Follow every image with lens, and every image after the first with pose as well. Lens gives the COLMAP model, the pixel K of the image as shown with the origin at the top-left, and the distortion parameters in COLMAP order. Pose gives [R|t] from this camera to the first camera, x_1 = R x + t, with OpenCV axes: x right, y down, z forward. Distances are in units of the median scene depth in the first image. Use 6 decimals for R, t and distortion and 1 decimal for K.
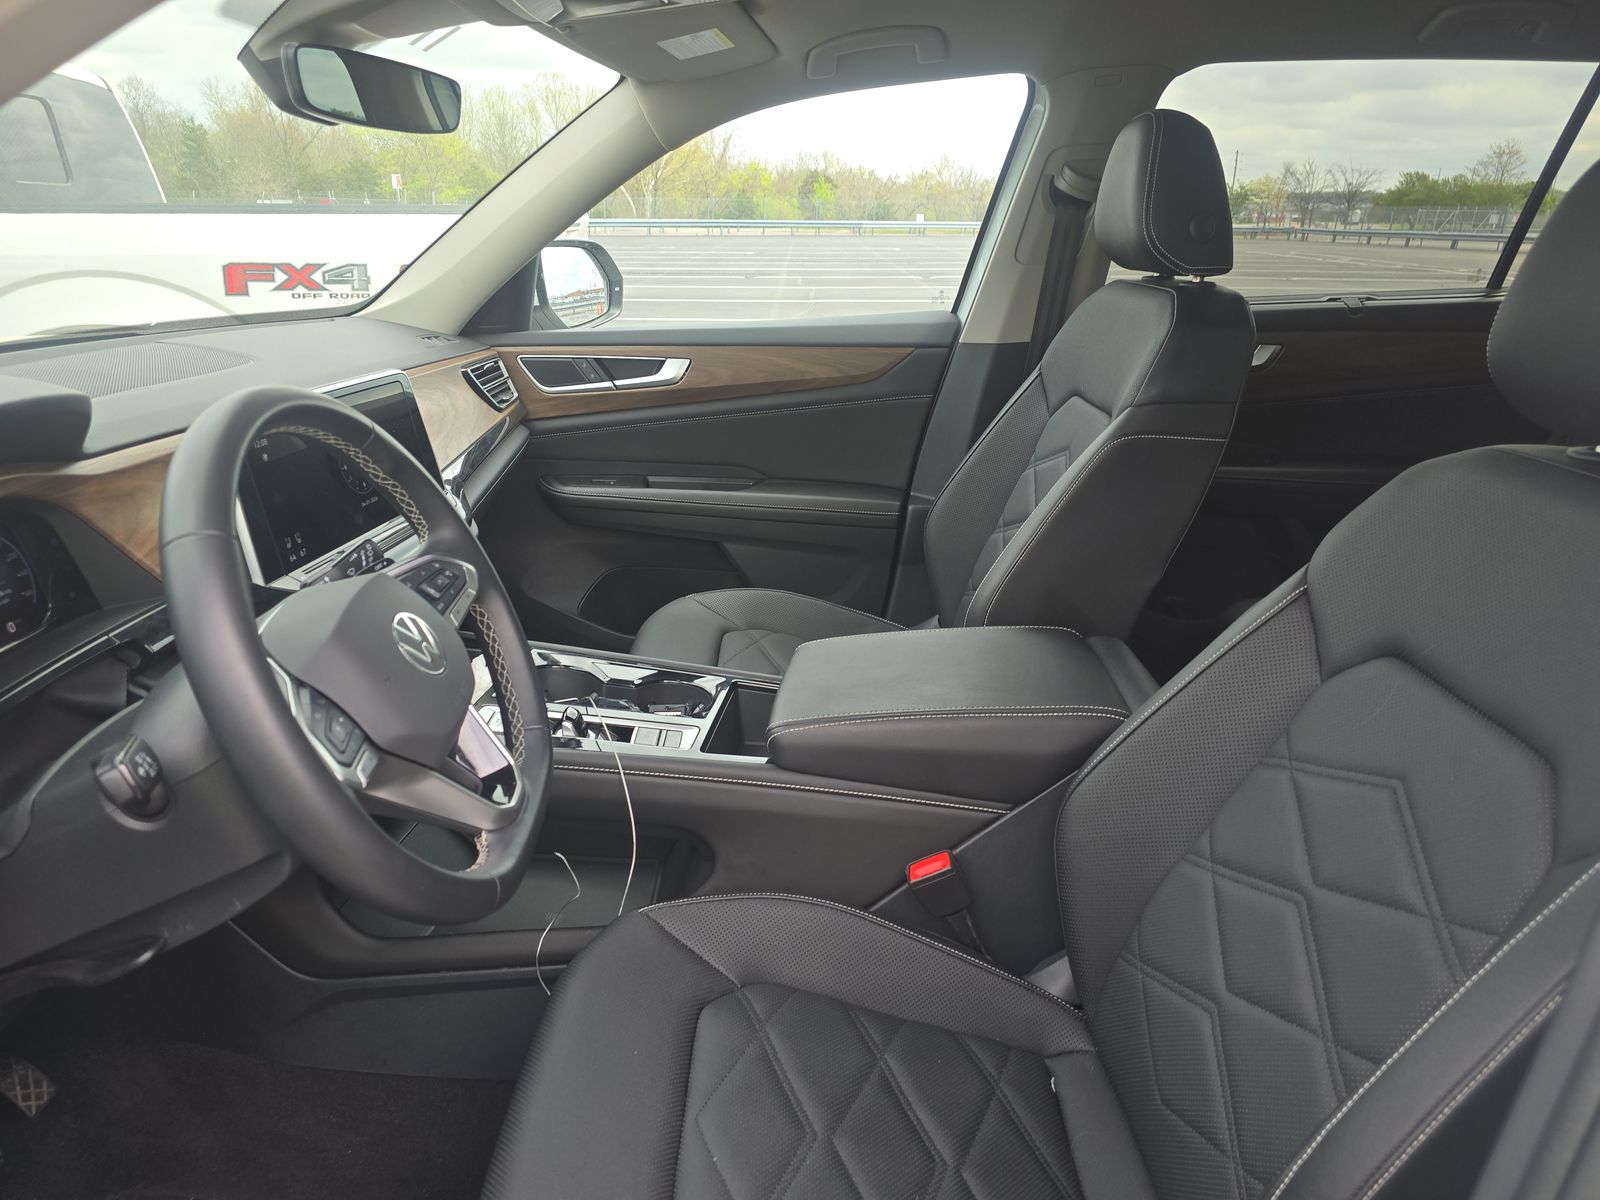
lens RADIAL K [[1106.7, 0, 792.3], [0, 1106.7, 590.6], [0, 0, 1]] dist [0.000925, -0.006962]
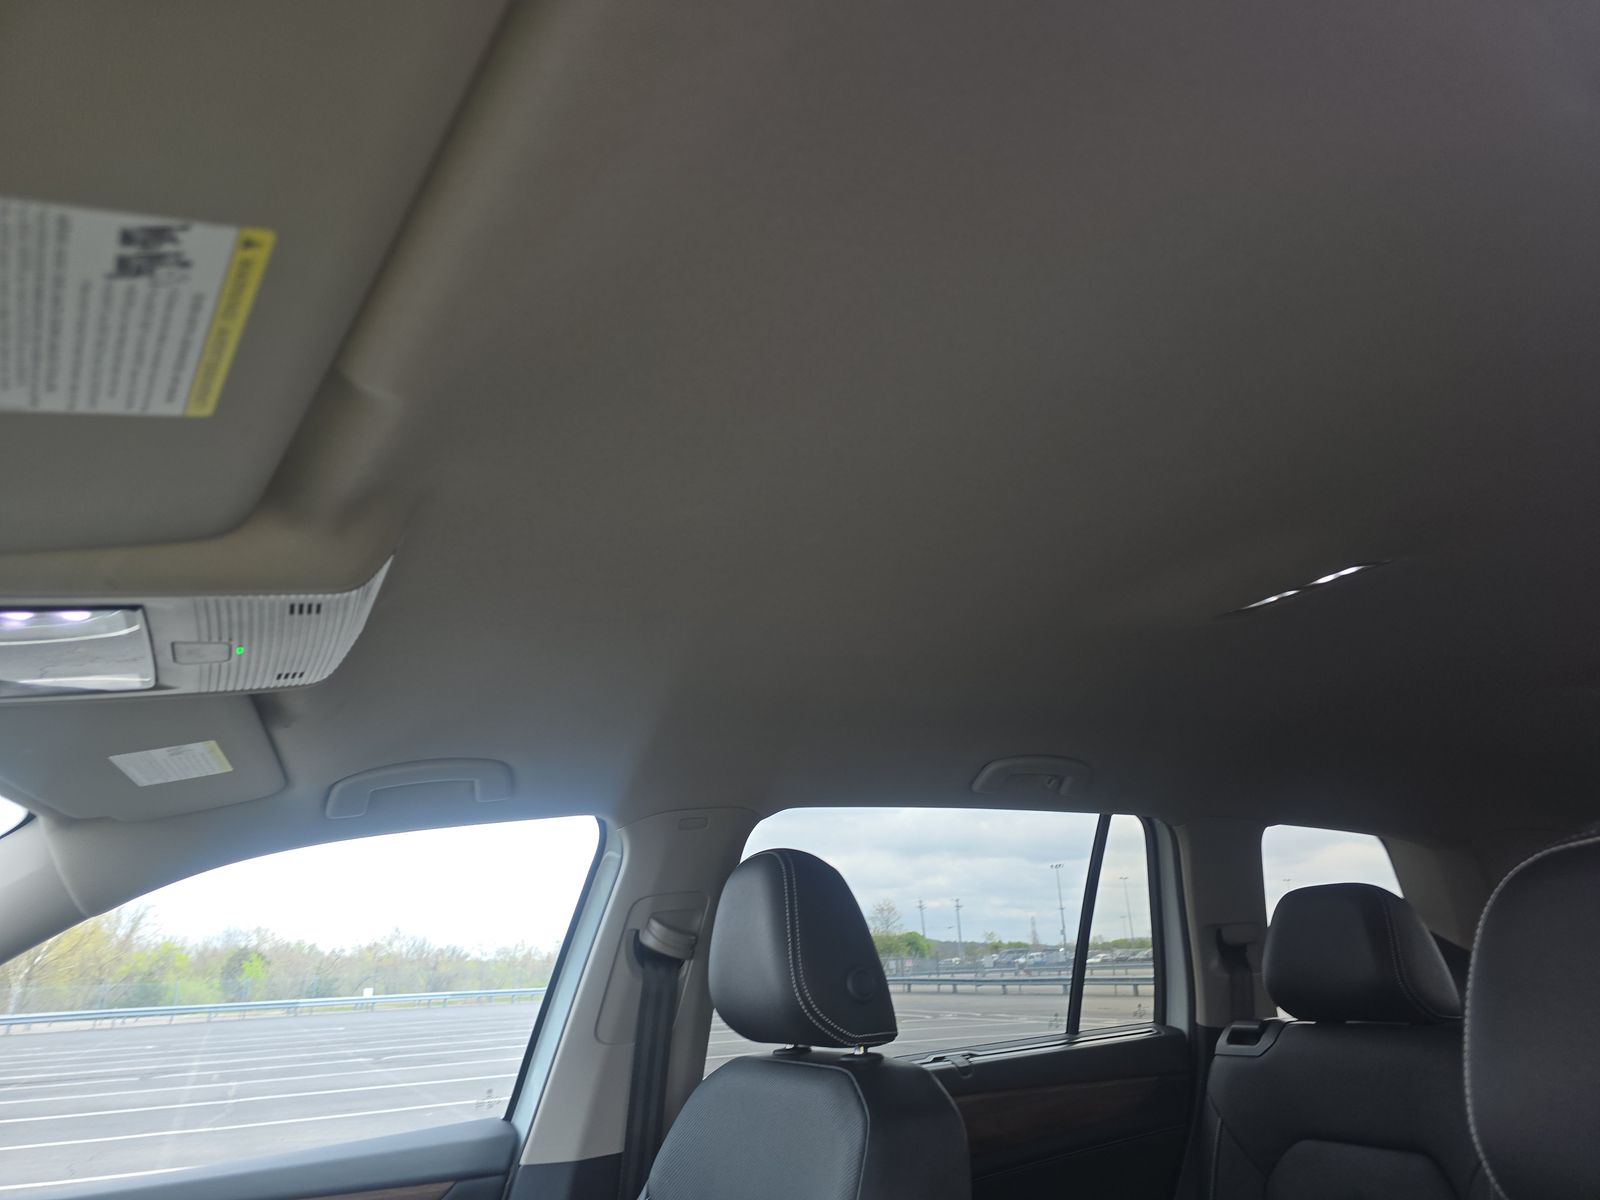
lens RADIAL K [[1097.2, 0, 800.0], [0, 1097.2, 600.0], [0, 0, 1]] dist [0.047037, -0.019280]
pose [[0.894310, 0.102344, 0.435586, -0.038969], [0.185544, 0.801025, -0.569151, -0.078457], [-0.407164, 0.589818, 0.697375, 0.222452]]
